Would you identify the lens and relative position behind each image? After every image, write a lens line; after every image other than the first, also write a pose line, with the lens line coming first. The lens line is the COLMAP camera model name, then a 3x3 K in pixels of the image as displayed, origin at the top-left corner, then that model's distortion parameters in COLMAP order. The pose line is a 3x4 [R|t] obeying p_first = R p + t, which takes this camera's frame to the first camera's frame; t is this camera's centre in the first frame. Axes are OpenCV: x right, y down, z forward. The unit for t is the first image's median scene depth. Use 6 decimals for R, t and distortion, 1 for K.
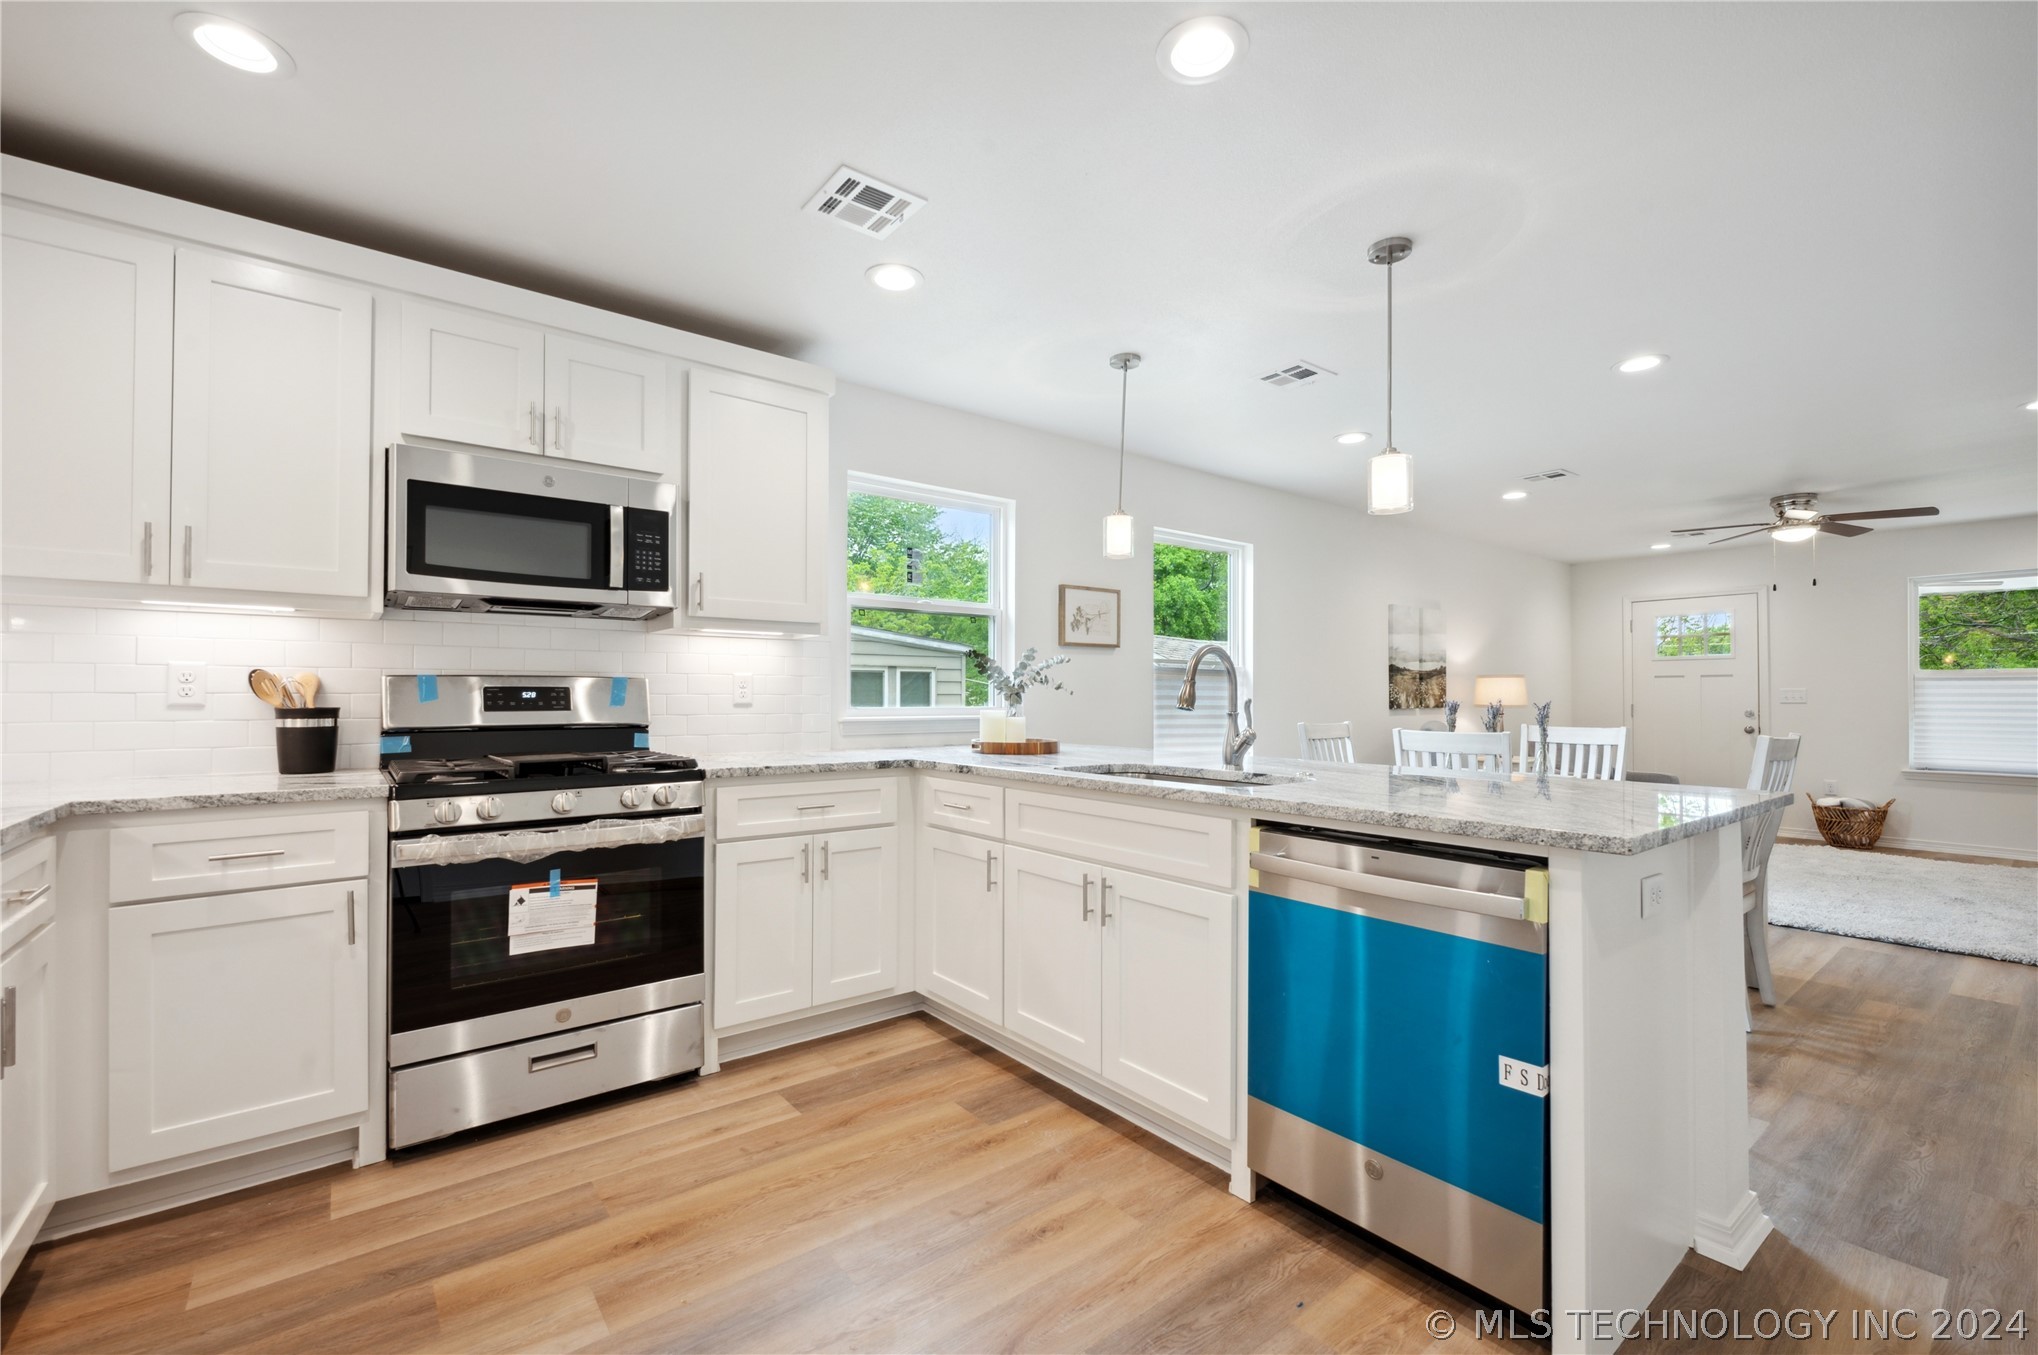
lens RADIAL K [[857.2, 0, 1020.2], [0, 857.2, 683.7], [0, 0, 1]] dist [-0.000087, 0.000242]
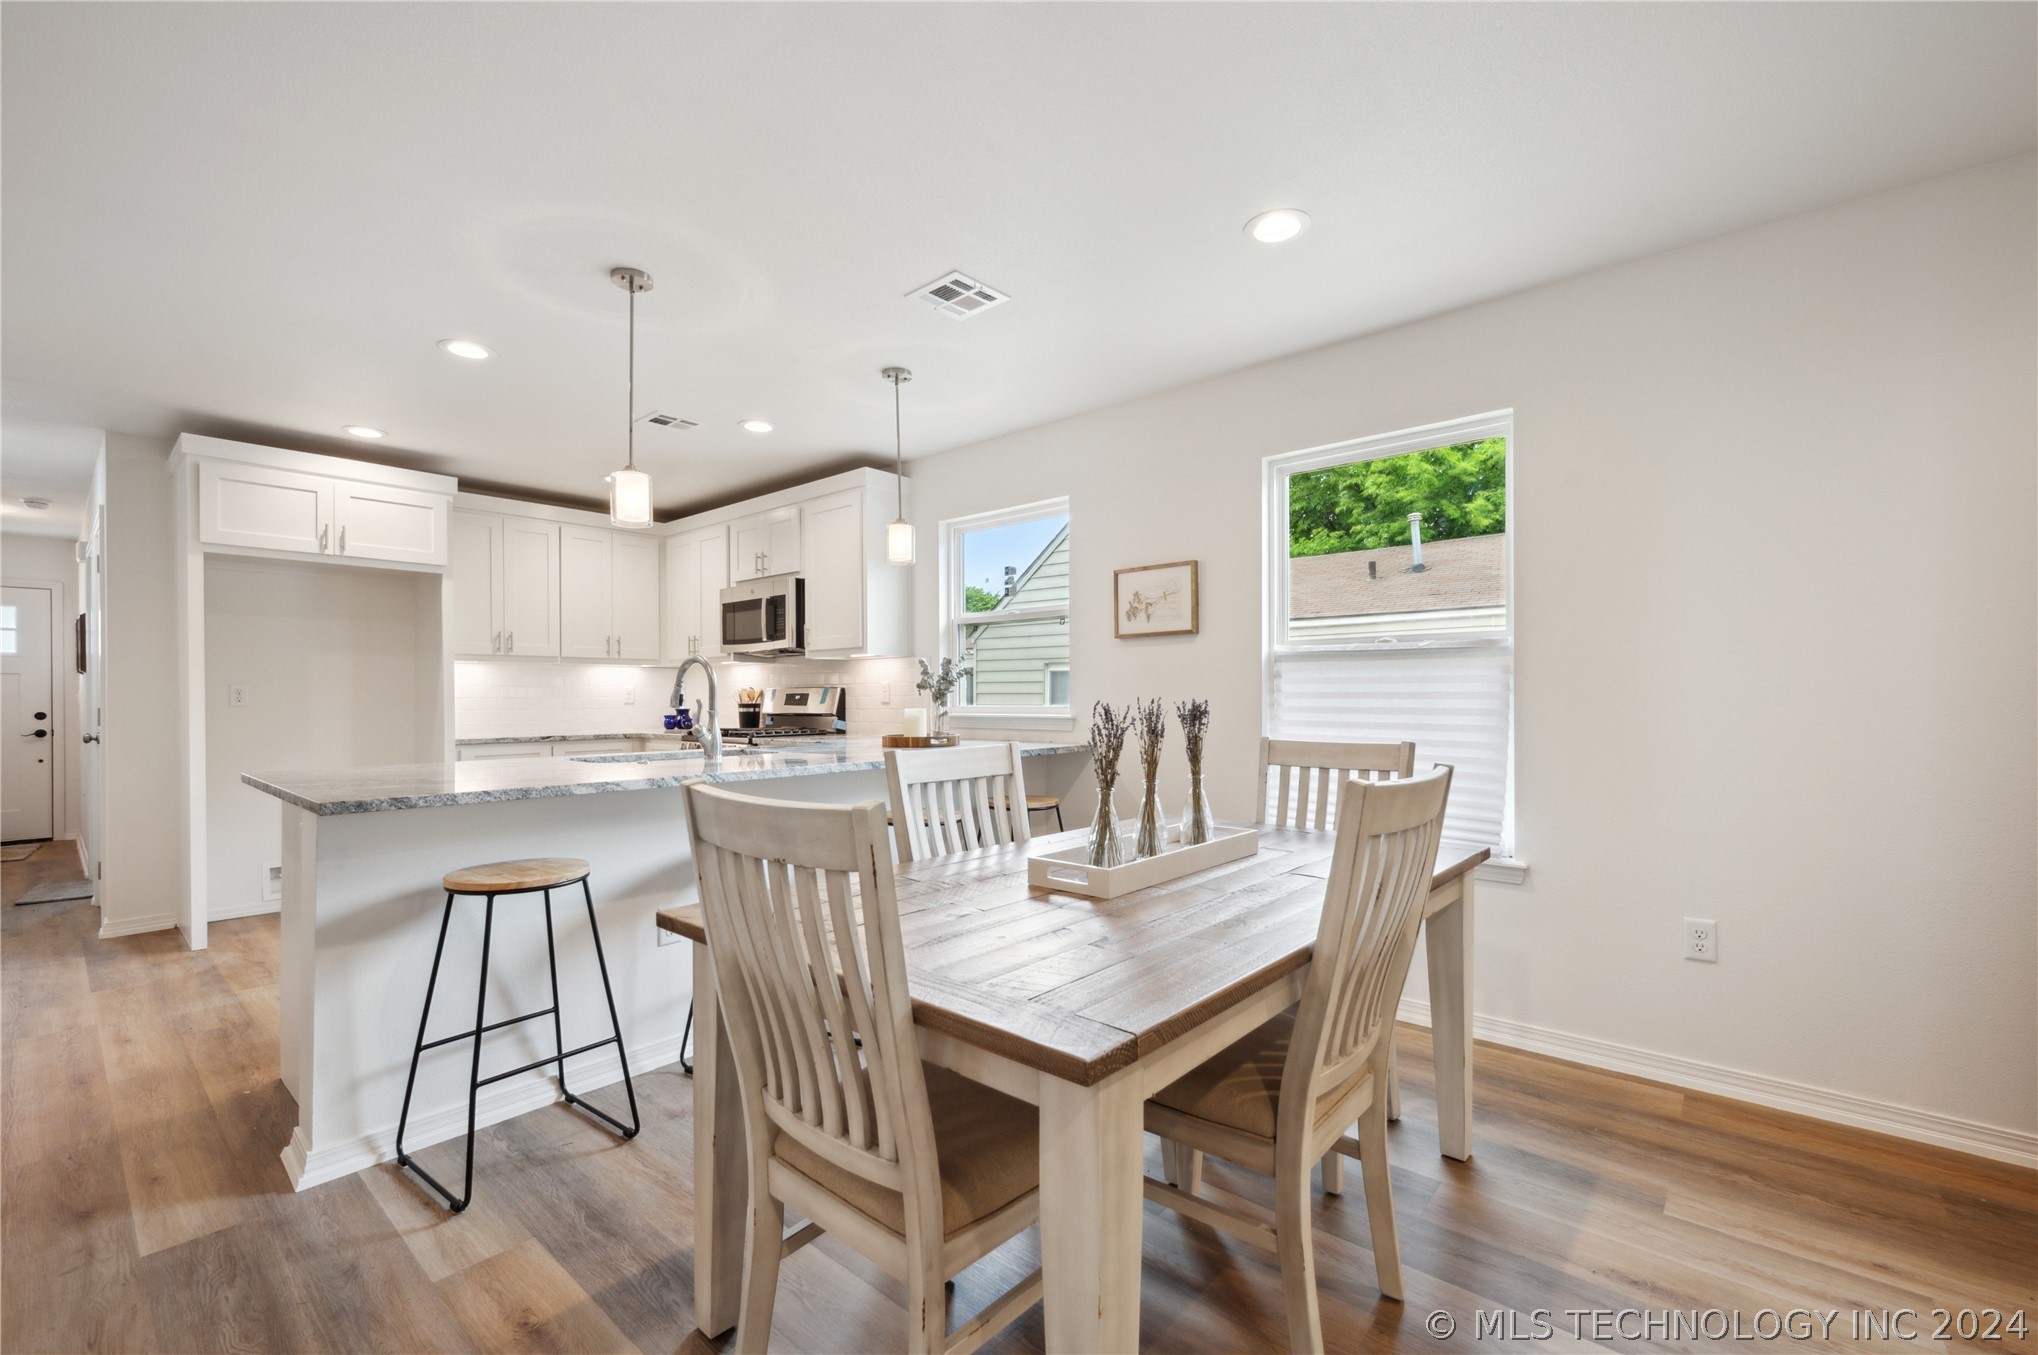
lens RADIAL K [[856.6, 0, 1019.8], [0, 856.6, 696.8], [0, 0, 1]] dist [0.004137, 0.000514]
pose [[0.179321, -0.002827, -0.983787, 0.931401], [0.020978, 0.999779, 0.000951, 0.013391], [0.983567, -0.020808, 0.179341, 0.757472]]
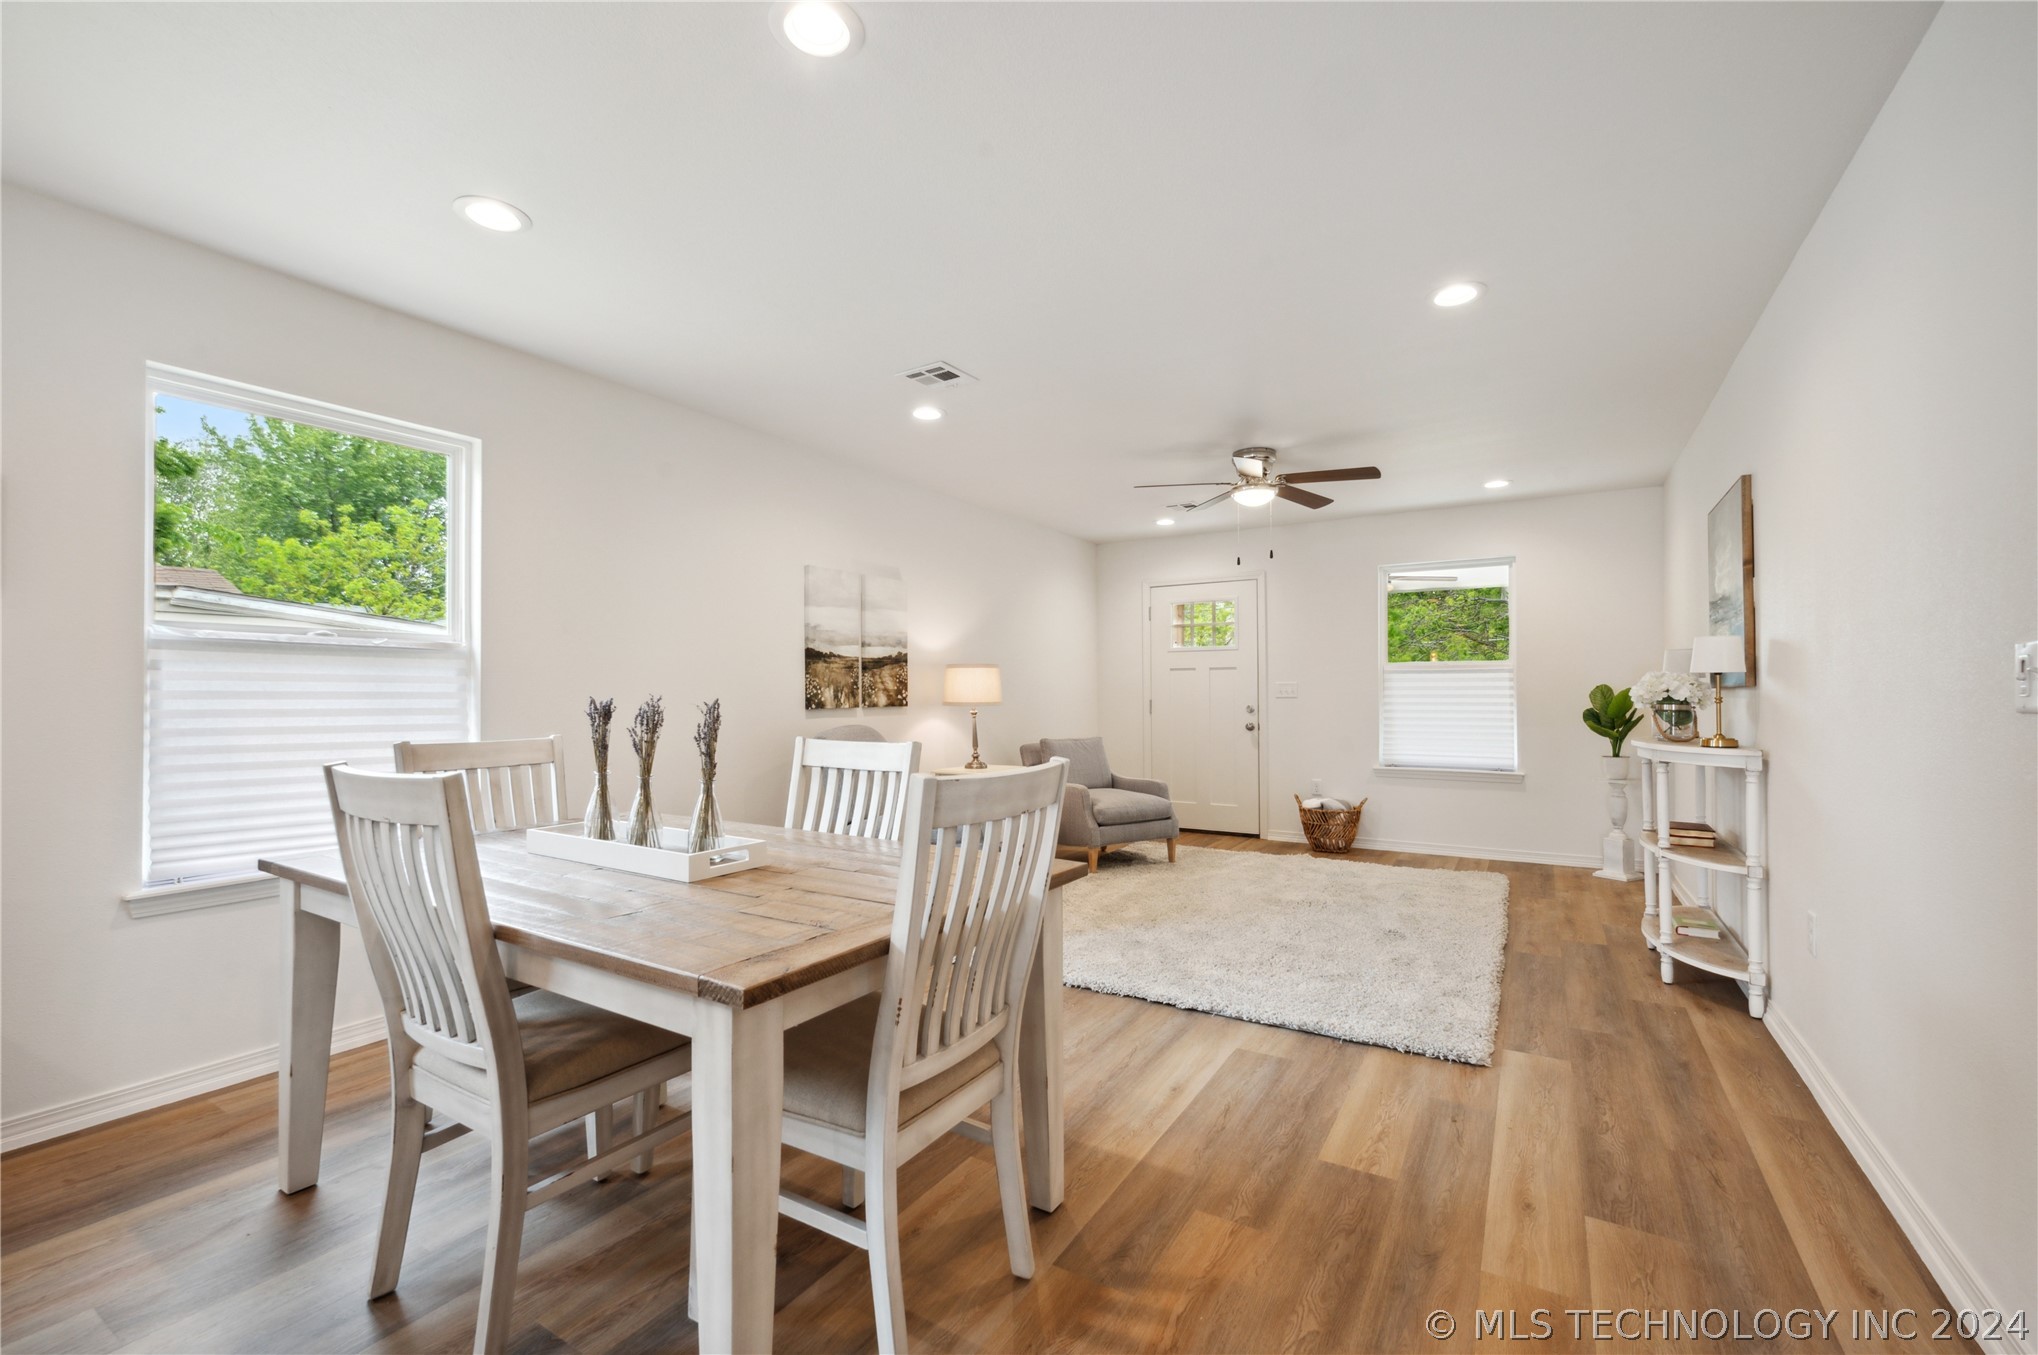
lens RADIAL K [[849.4, 0, 1019.0], [0, 849.4, 677.5], [0, 0, 1]] dist [-0.000371, 0.000060]
pose [[0.939746, 0.002131, 0.341866, 0.532992], [-0.000920, 0.999993, -0.003705, 0.007888], [-0.341871, 0.003167, 0.939741, 0.392987]]
